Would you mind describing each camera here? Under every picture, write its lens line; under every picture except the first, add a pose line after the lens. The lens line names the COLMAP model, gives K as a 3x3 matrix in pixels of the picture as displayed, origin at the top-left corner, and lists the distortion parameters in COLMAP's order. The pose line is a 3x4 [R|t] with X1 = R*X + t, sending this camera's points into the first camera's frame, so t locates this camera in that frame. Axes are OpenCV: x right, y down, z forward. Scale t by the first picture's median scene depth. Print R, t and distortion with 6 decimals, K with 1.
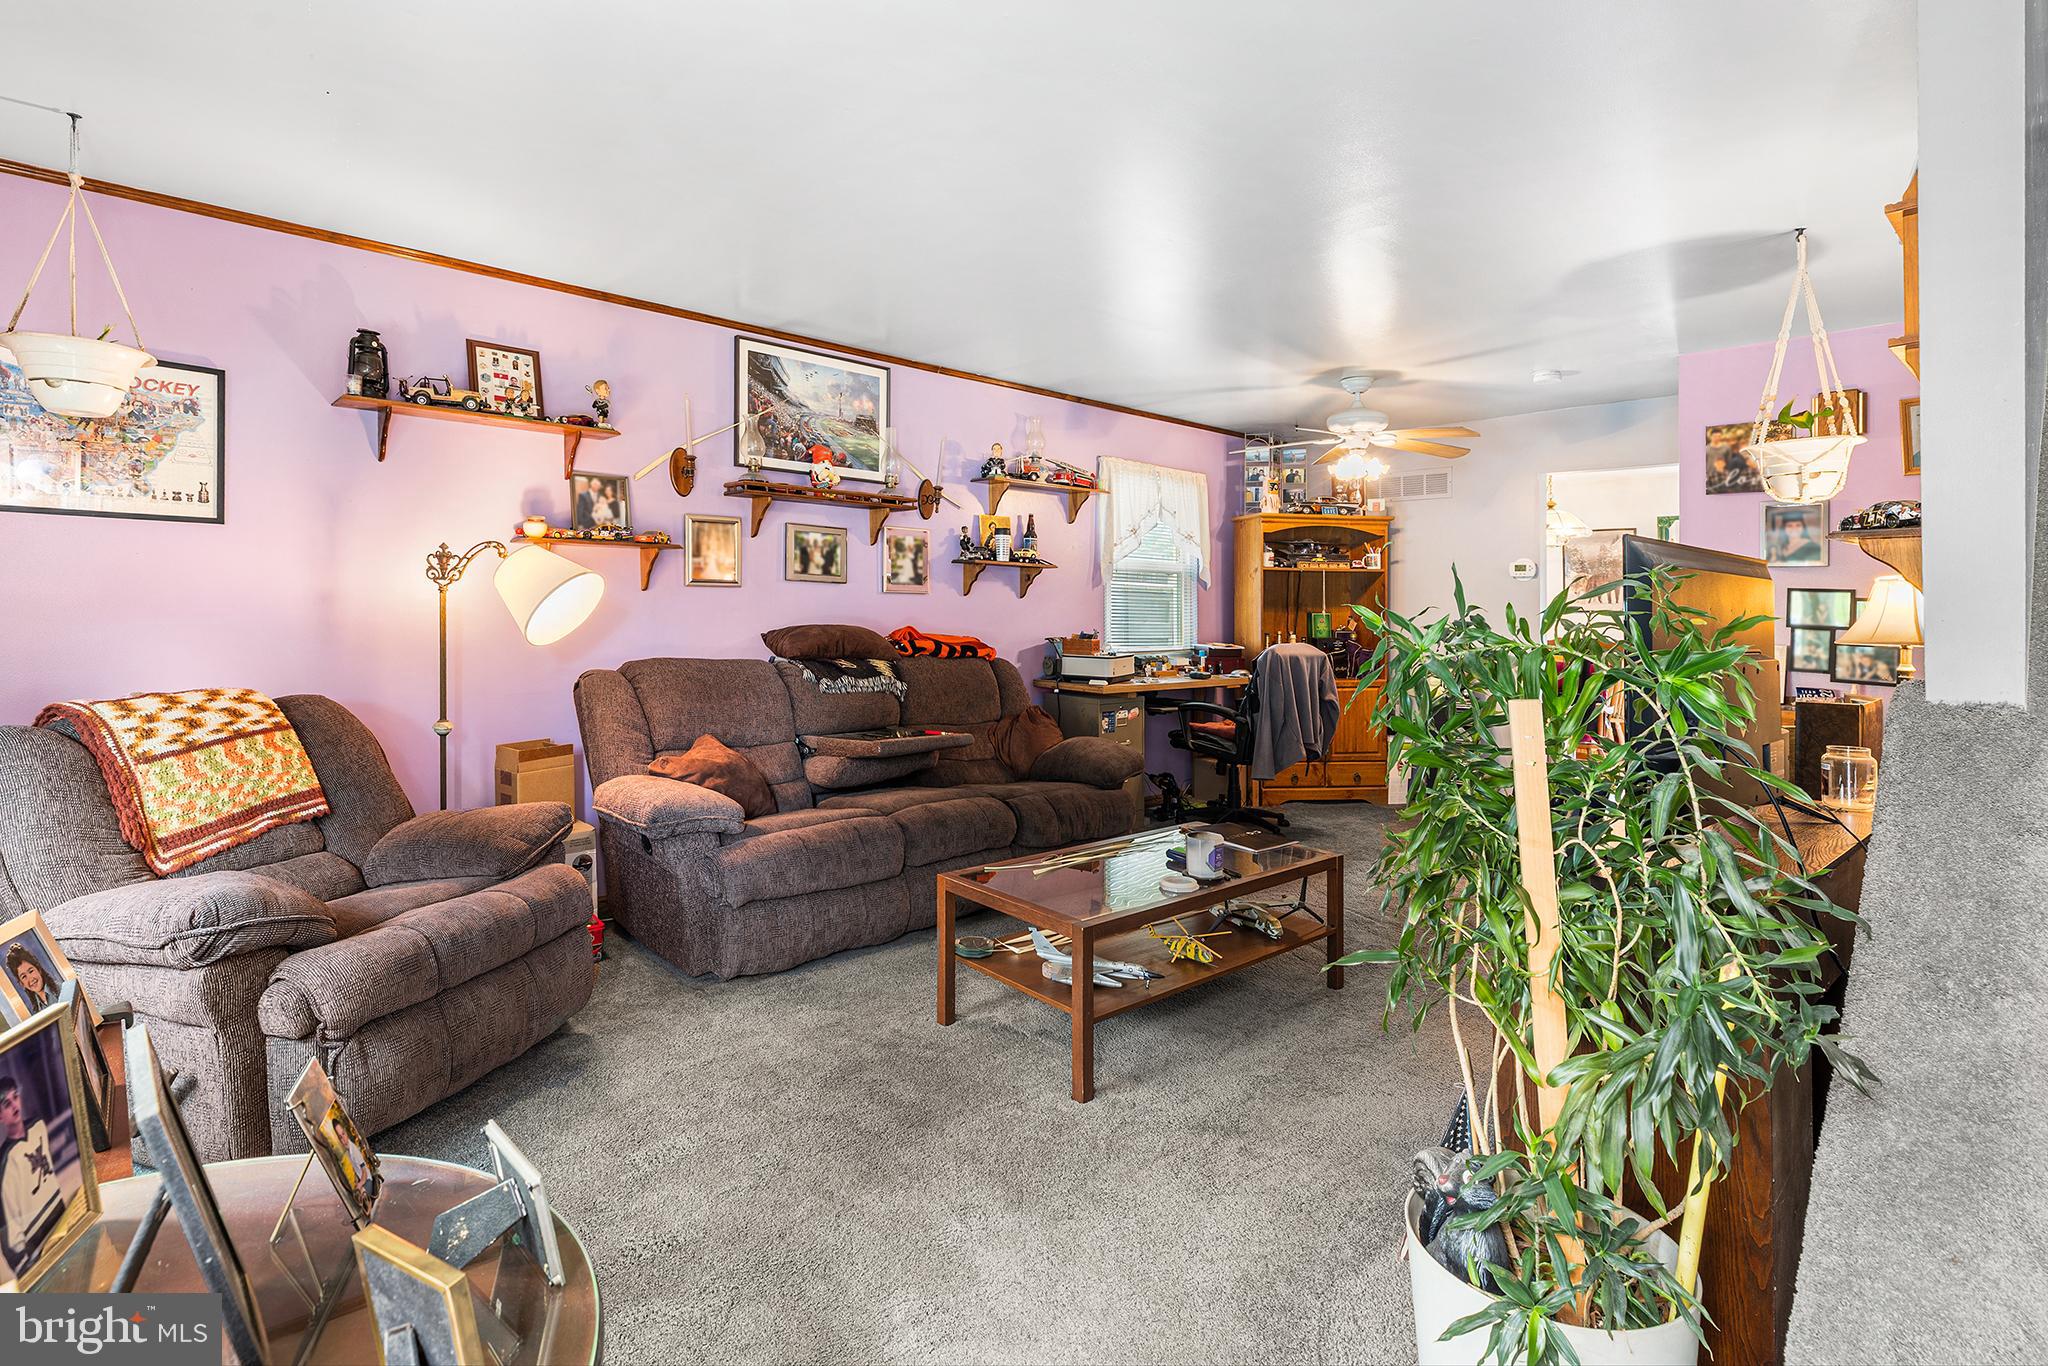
lens RADIAL K [[960.8, 0, 1028.3], [0, 960.8, 690.2], [0, 0, 1]] dist [0.000047, -0.000175]
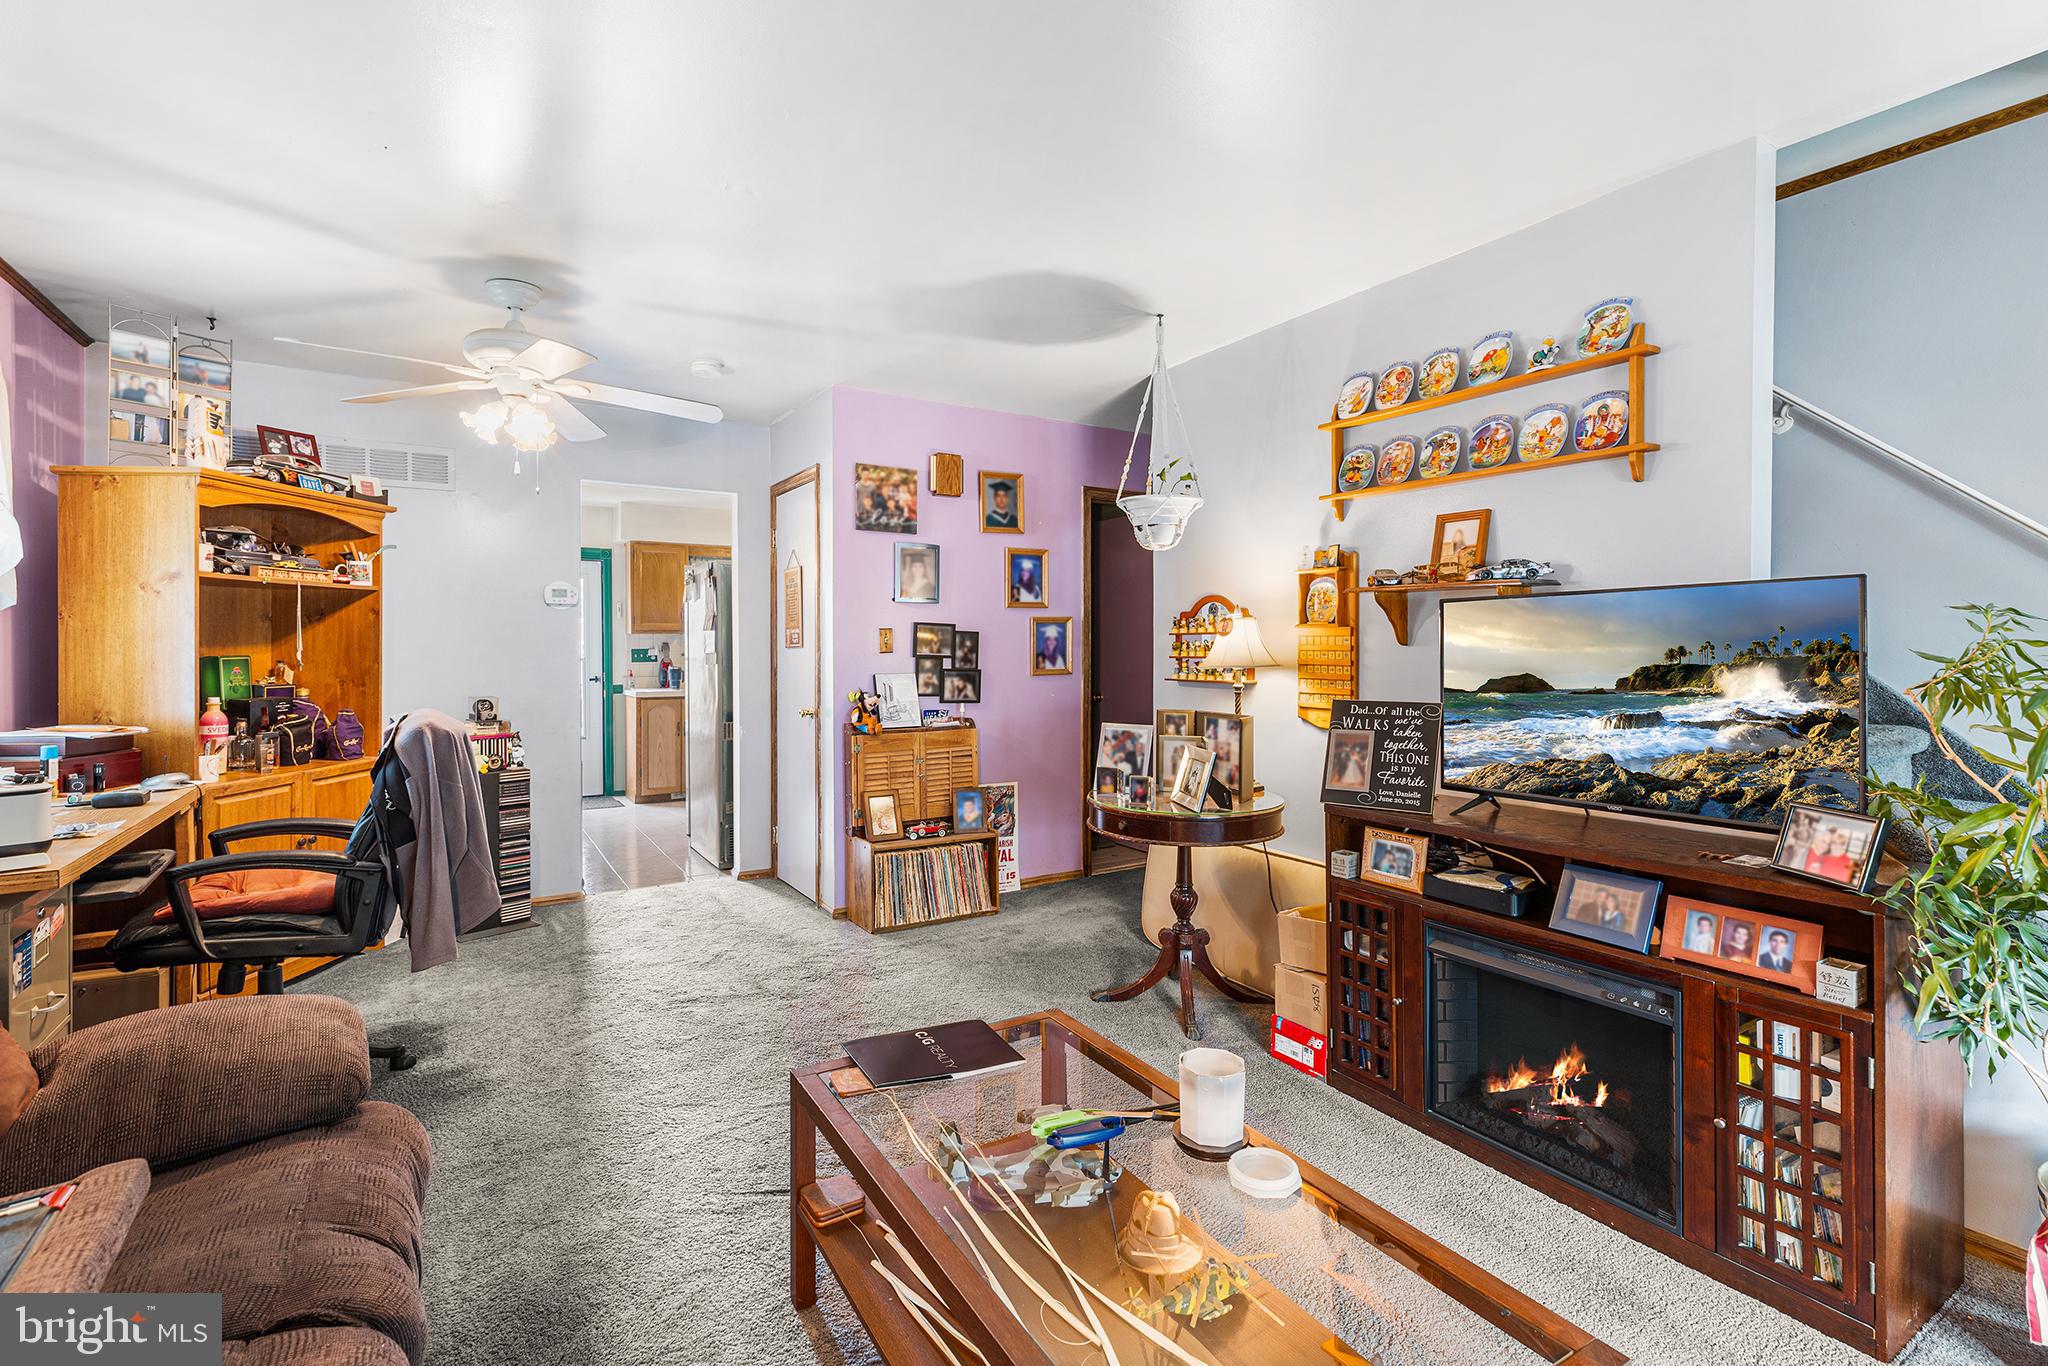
lens RADIAL K [[924.1, 0, 1024.9], [0, 924.1, 678.9], [0, 0, 1]] dist [0.003141, -0.000528]
pose [[0.186095, -0.050516, 0.981232, -0.224812], [0.093813, 0.995028, 0.033435, -0.060803], [-0.978043, 0.085830, 0.189909, 0.636679]]
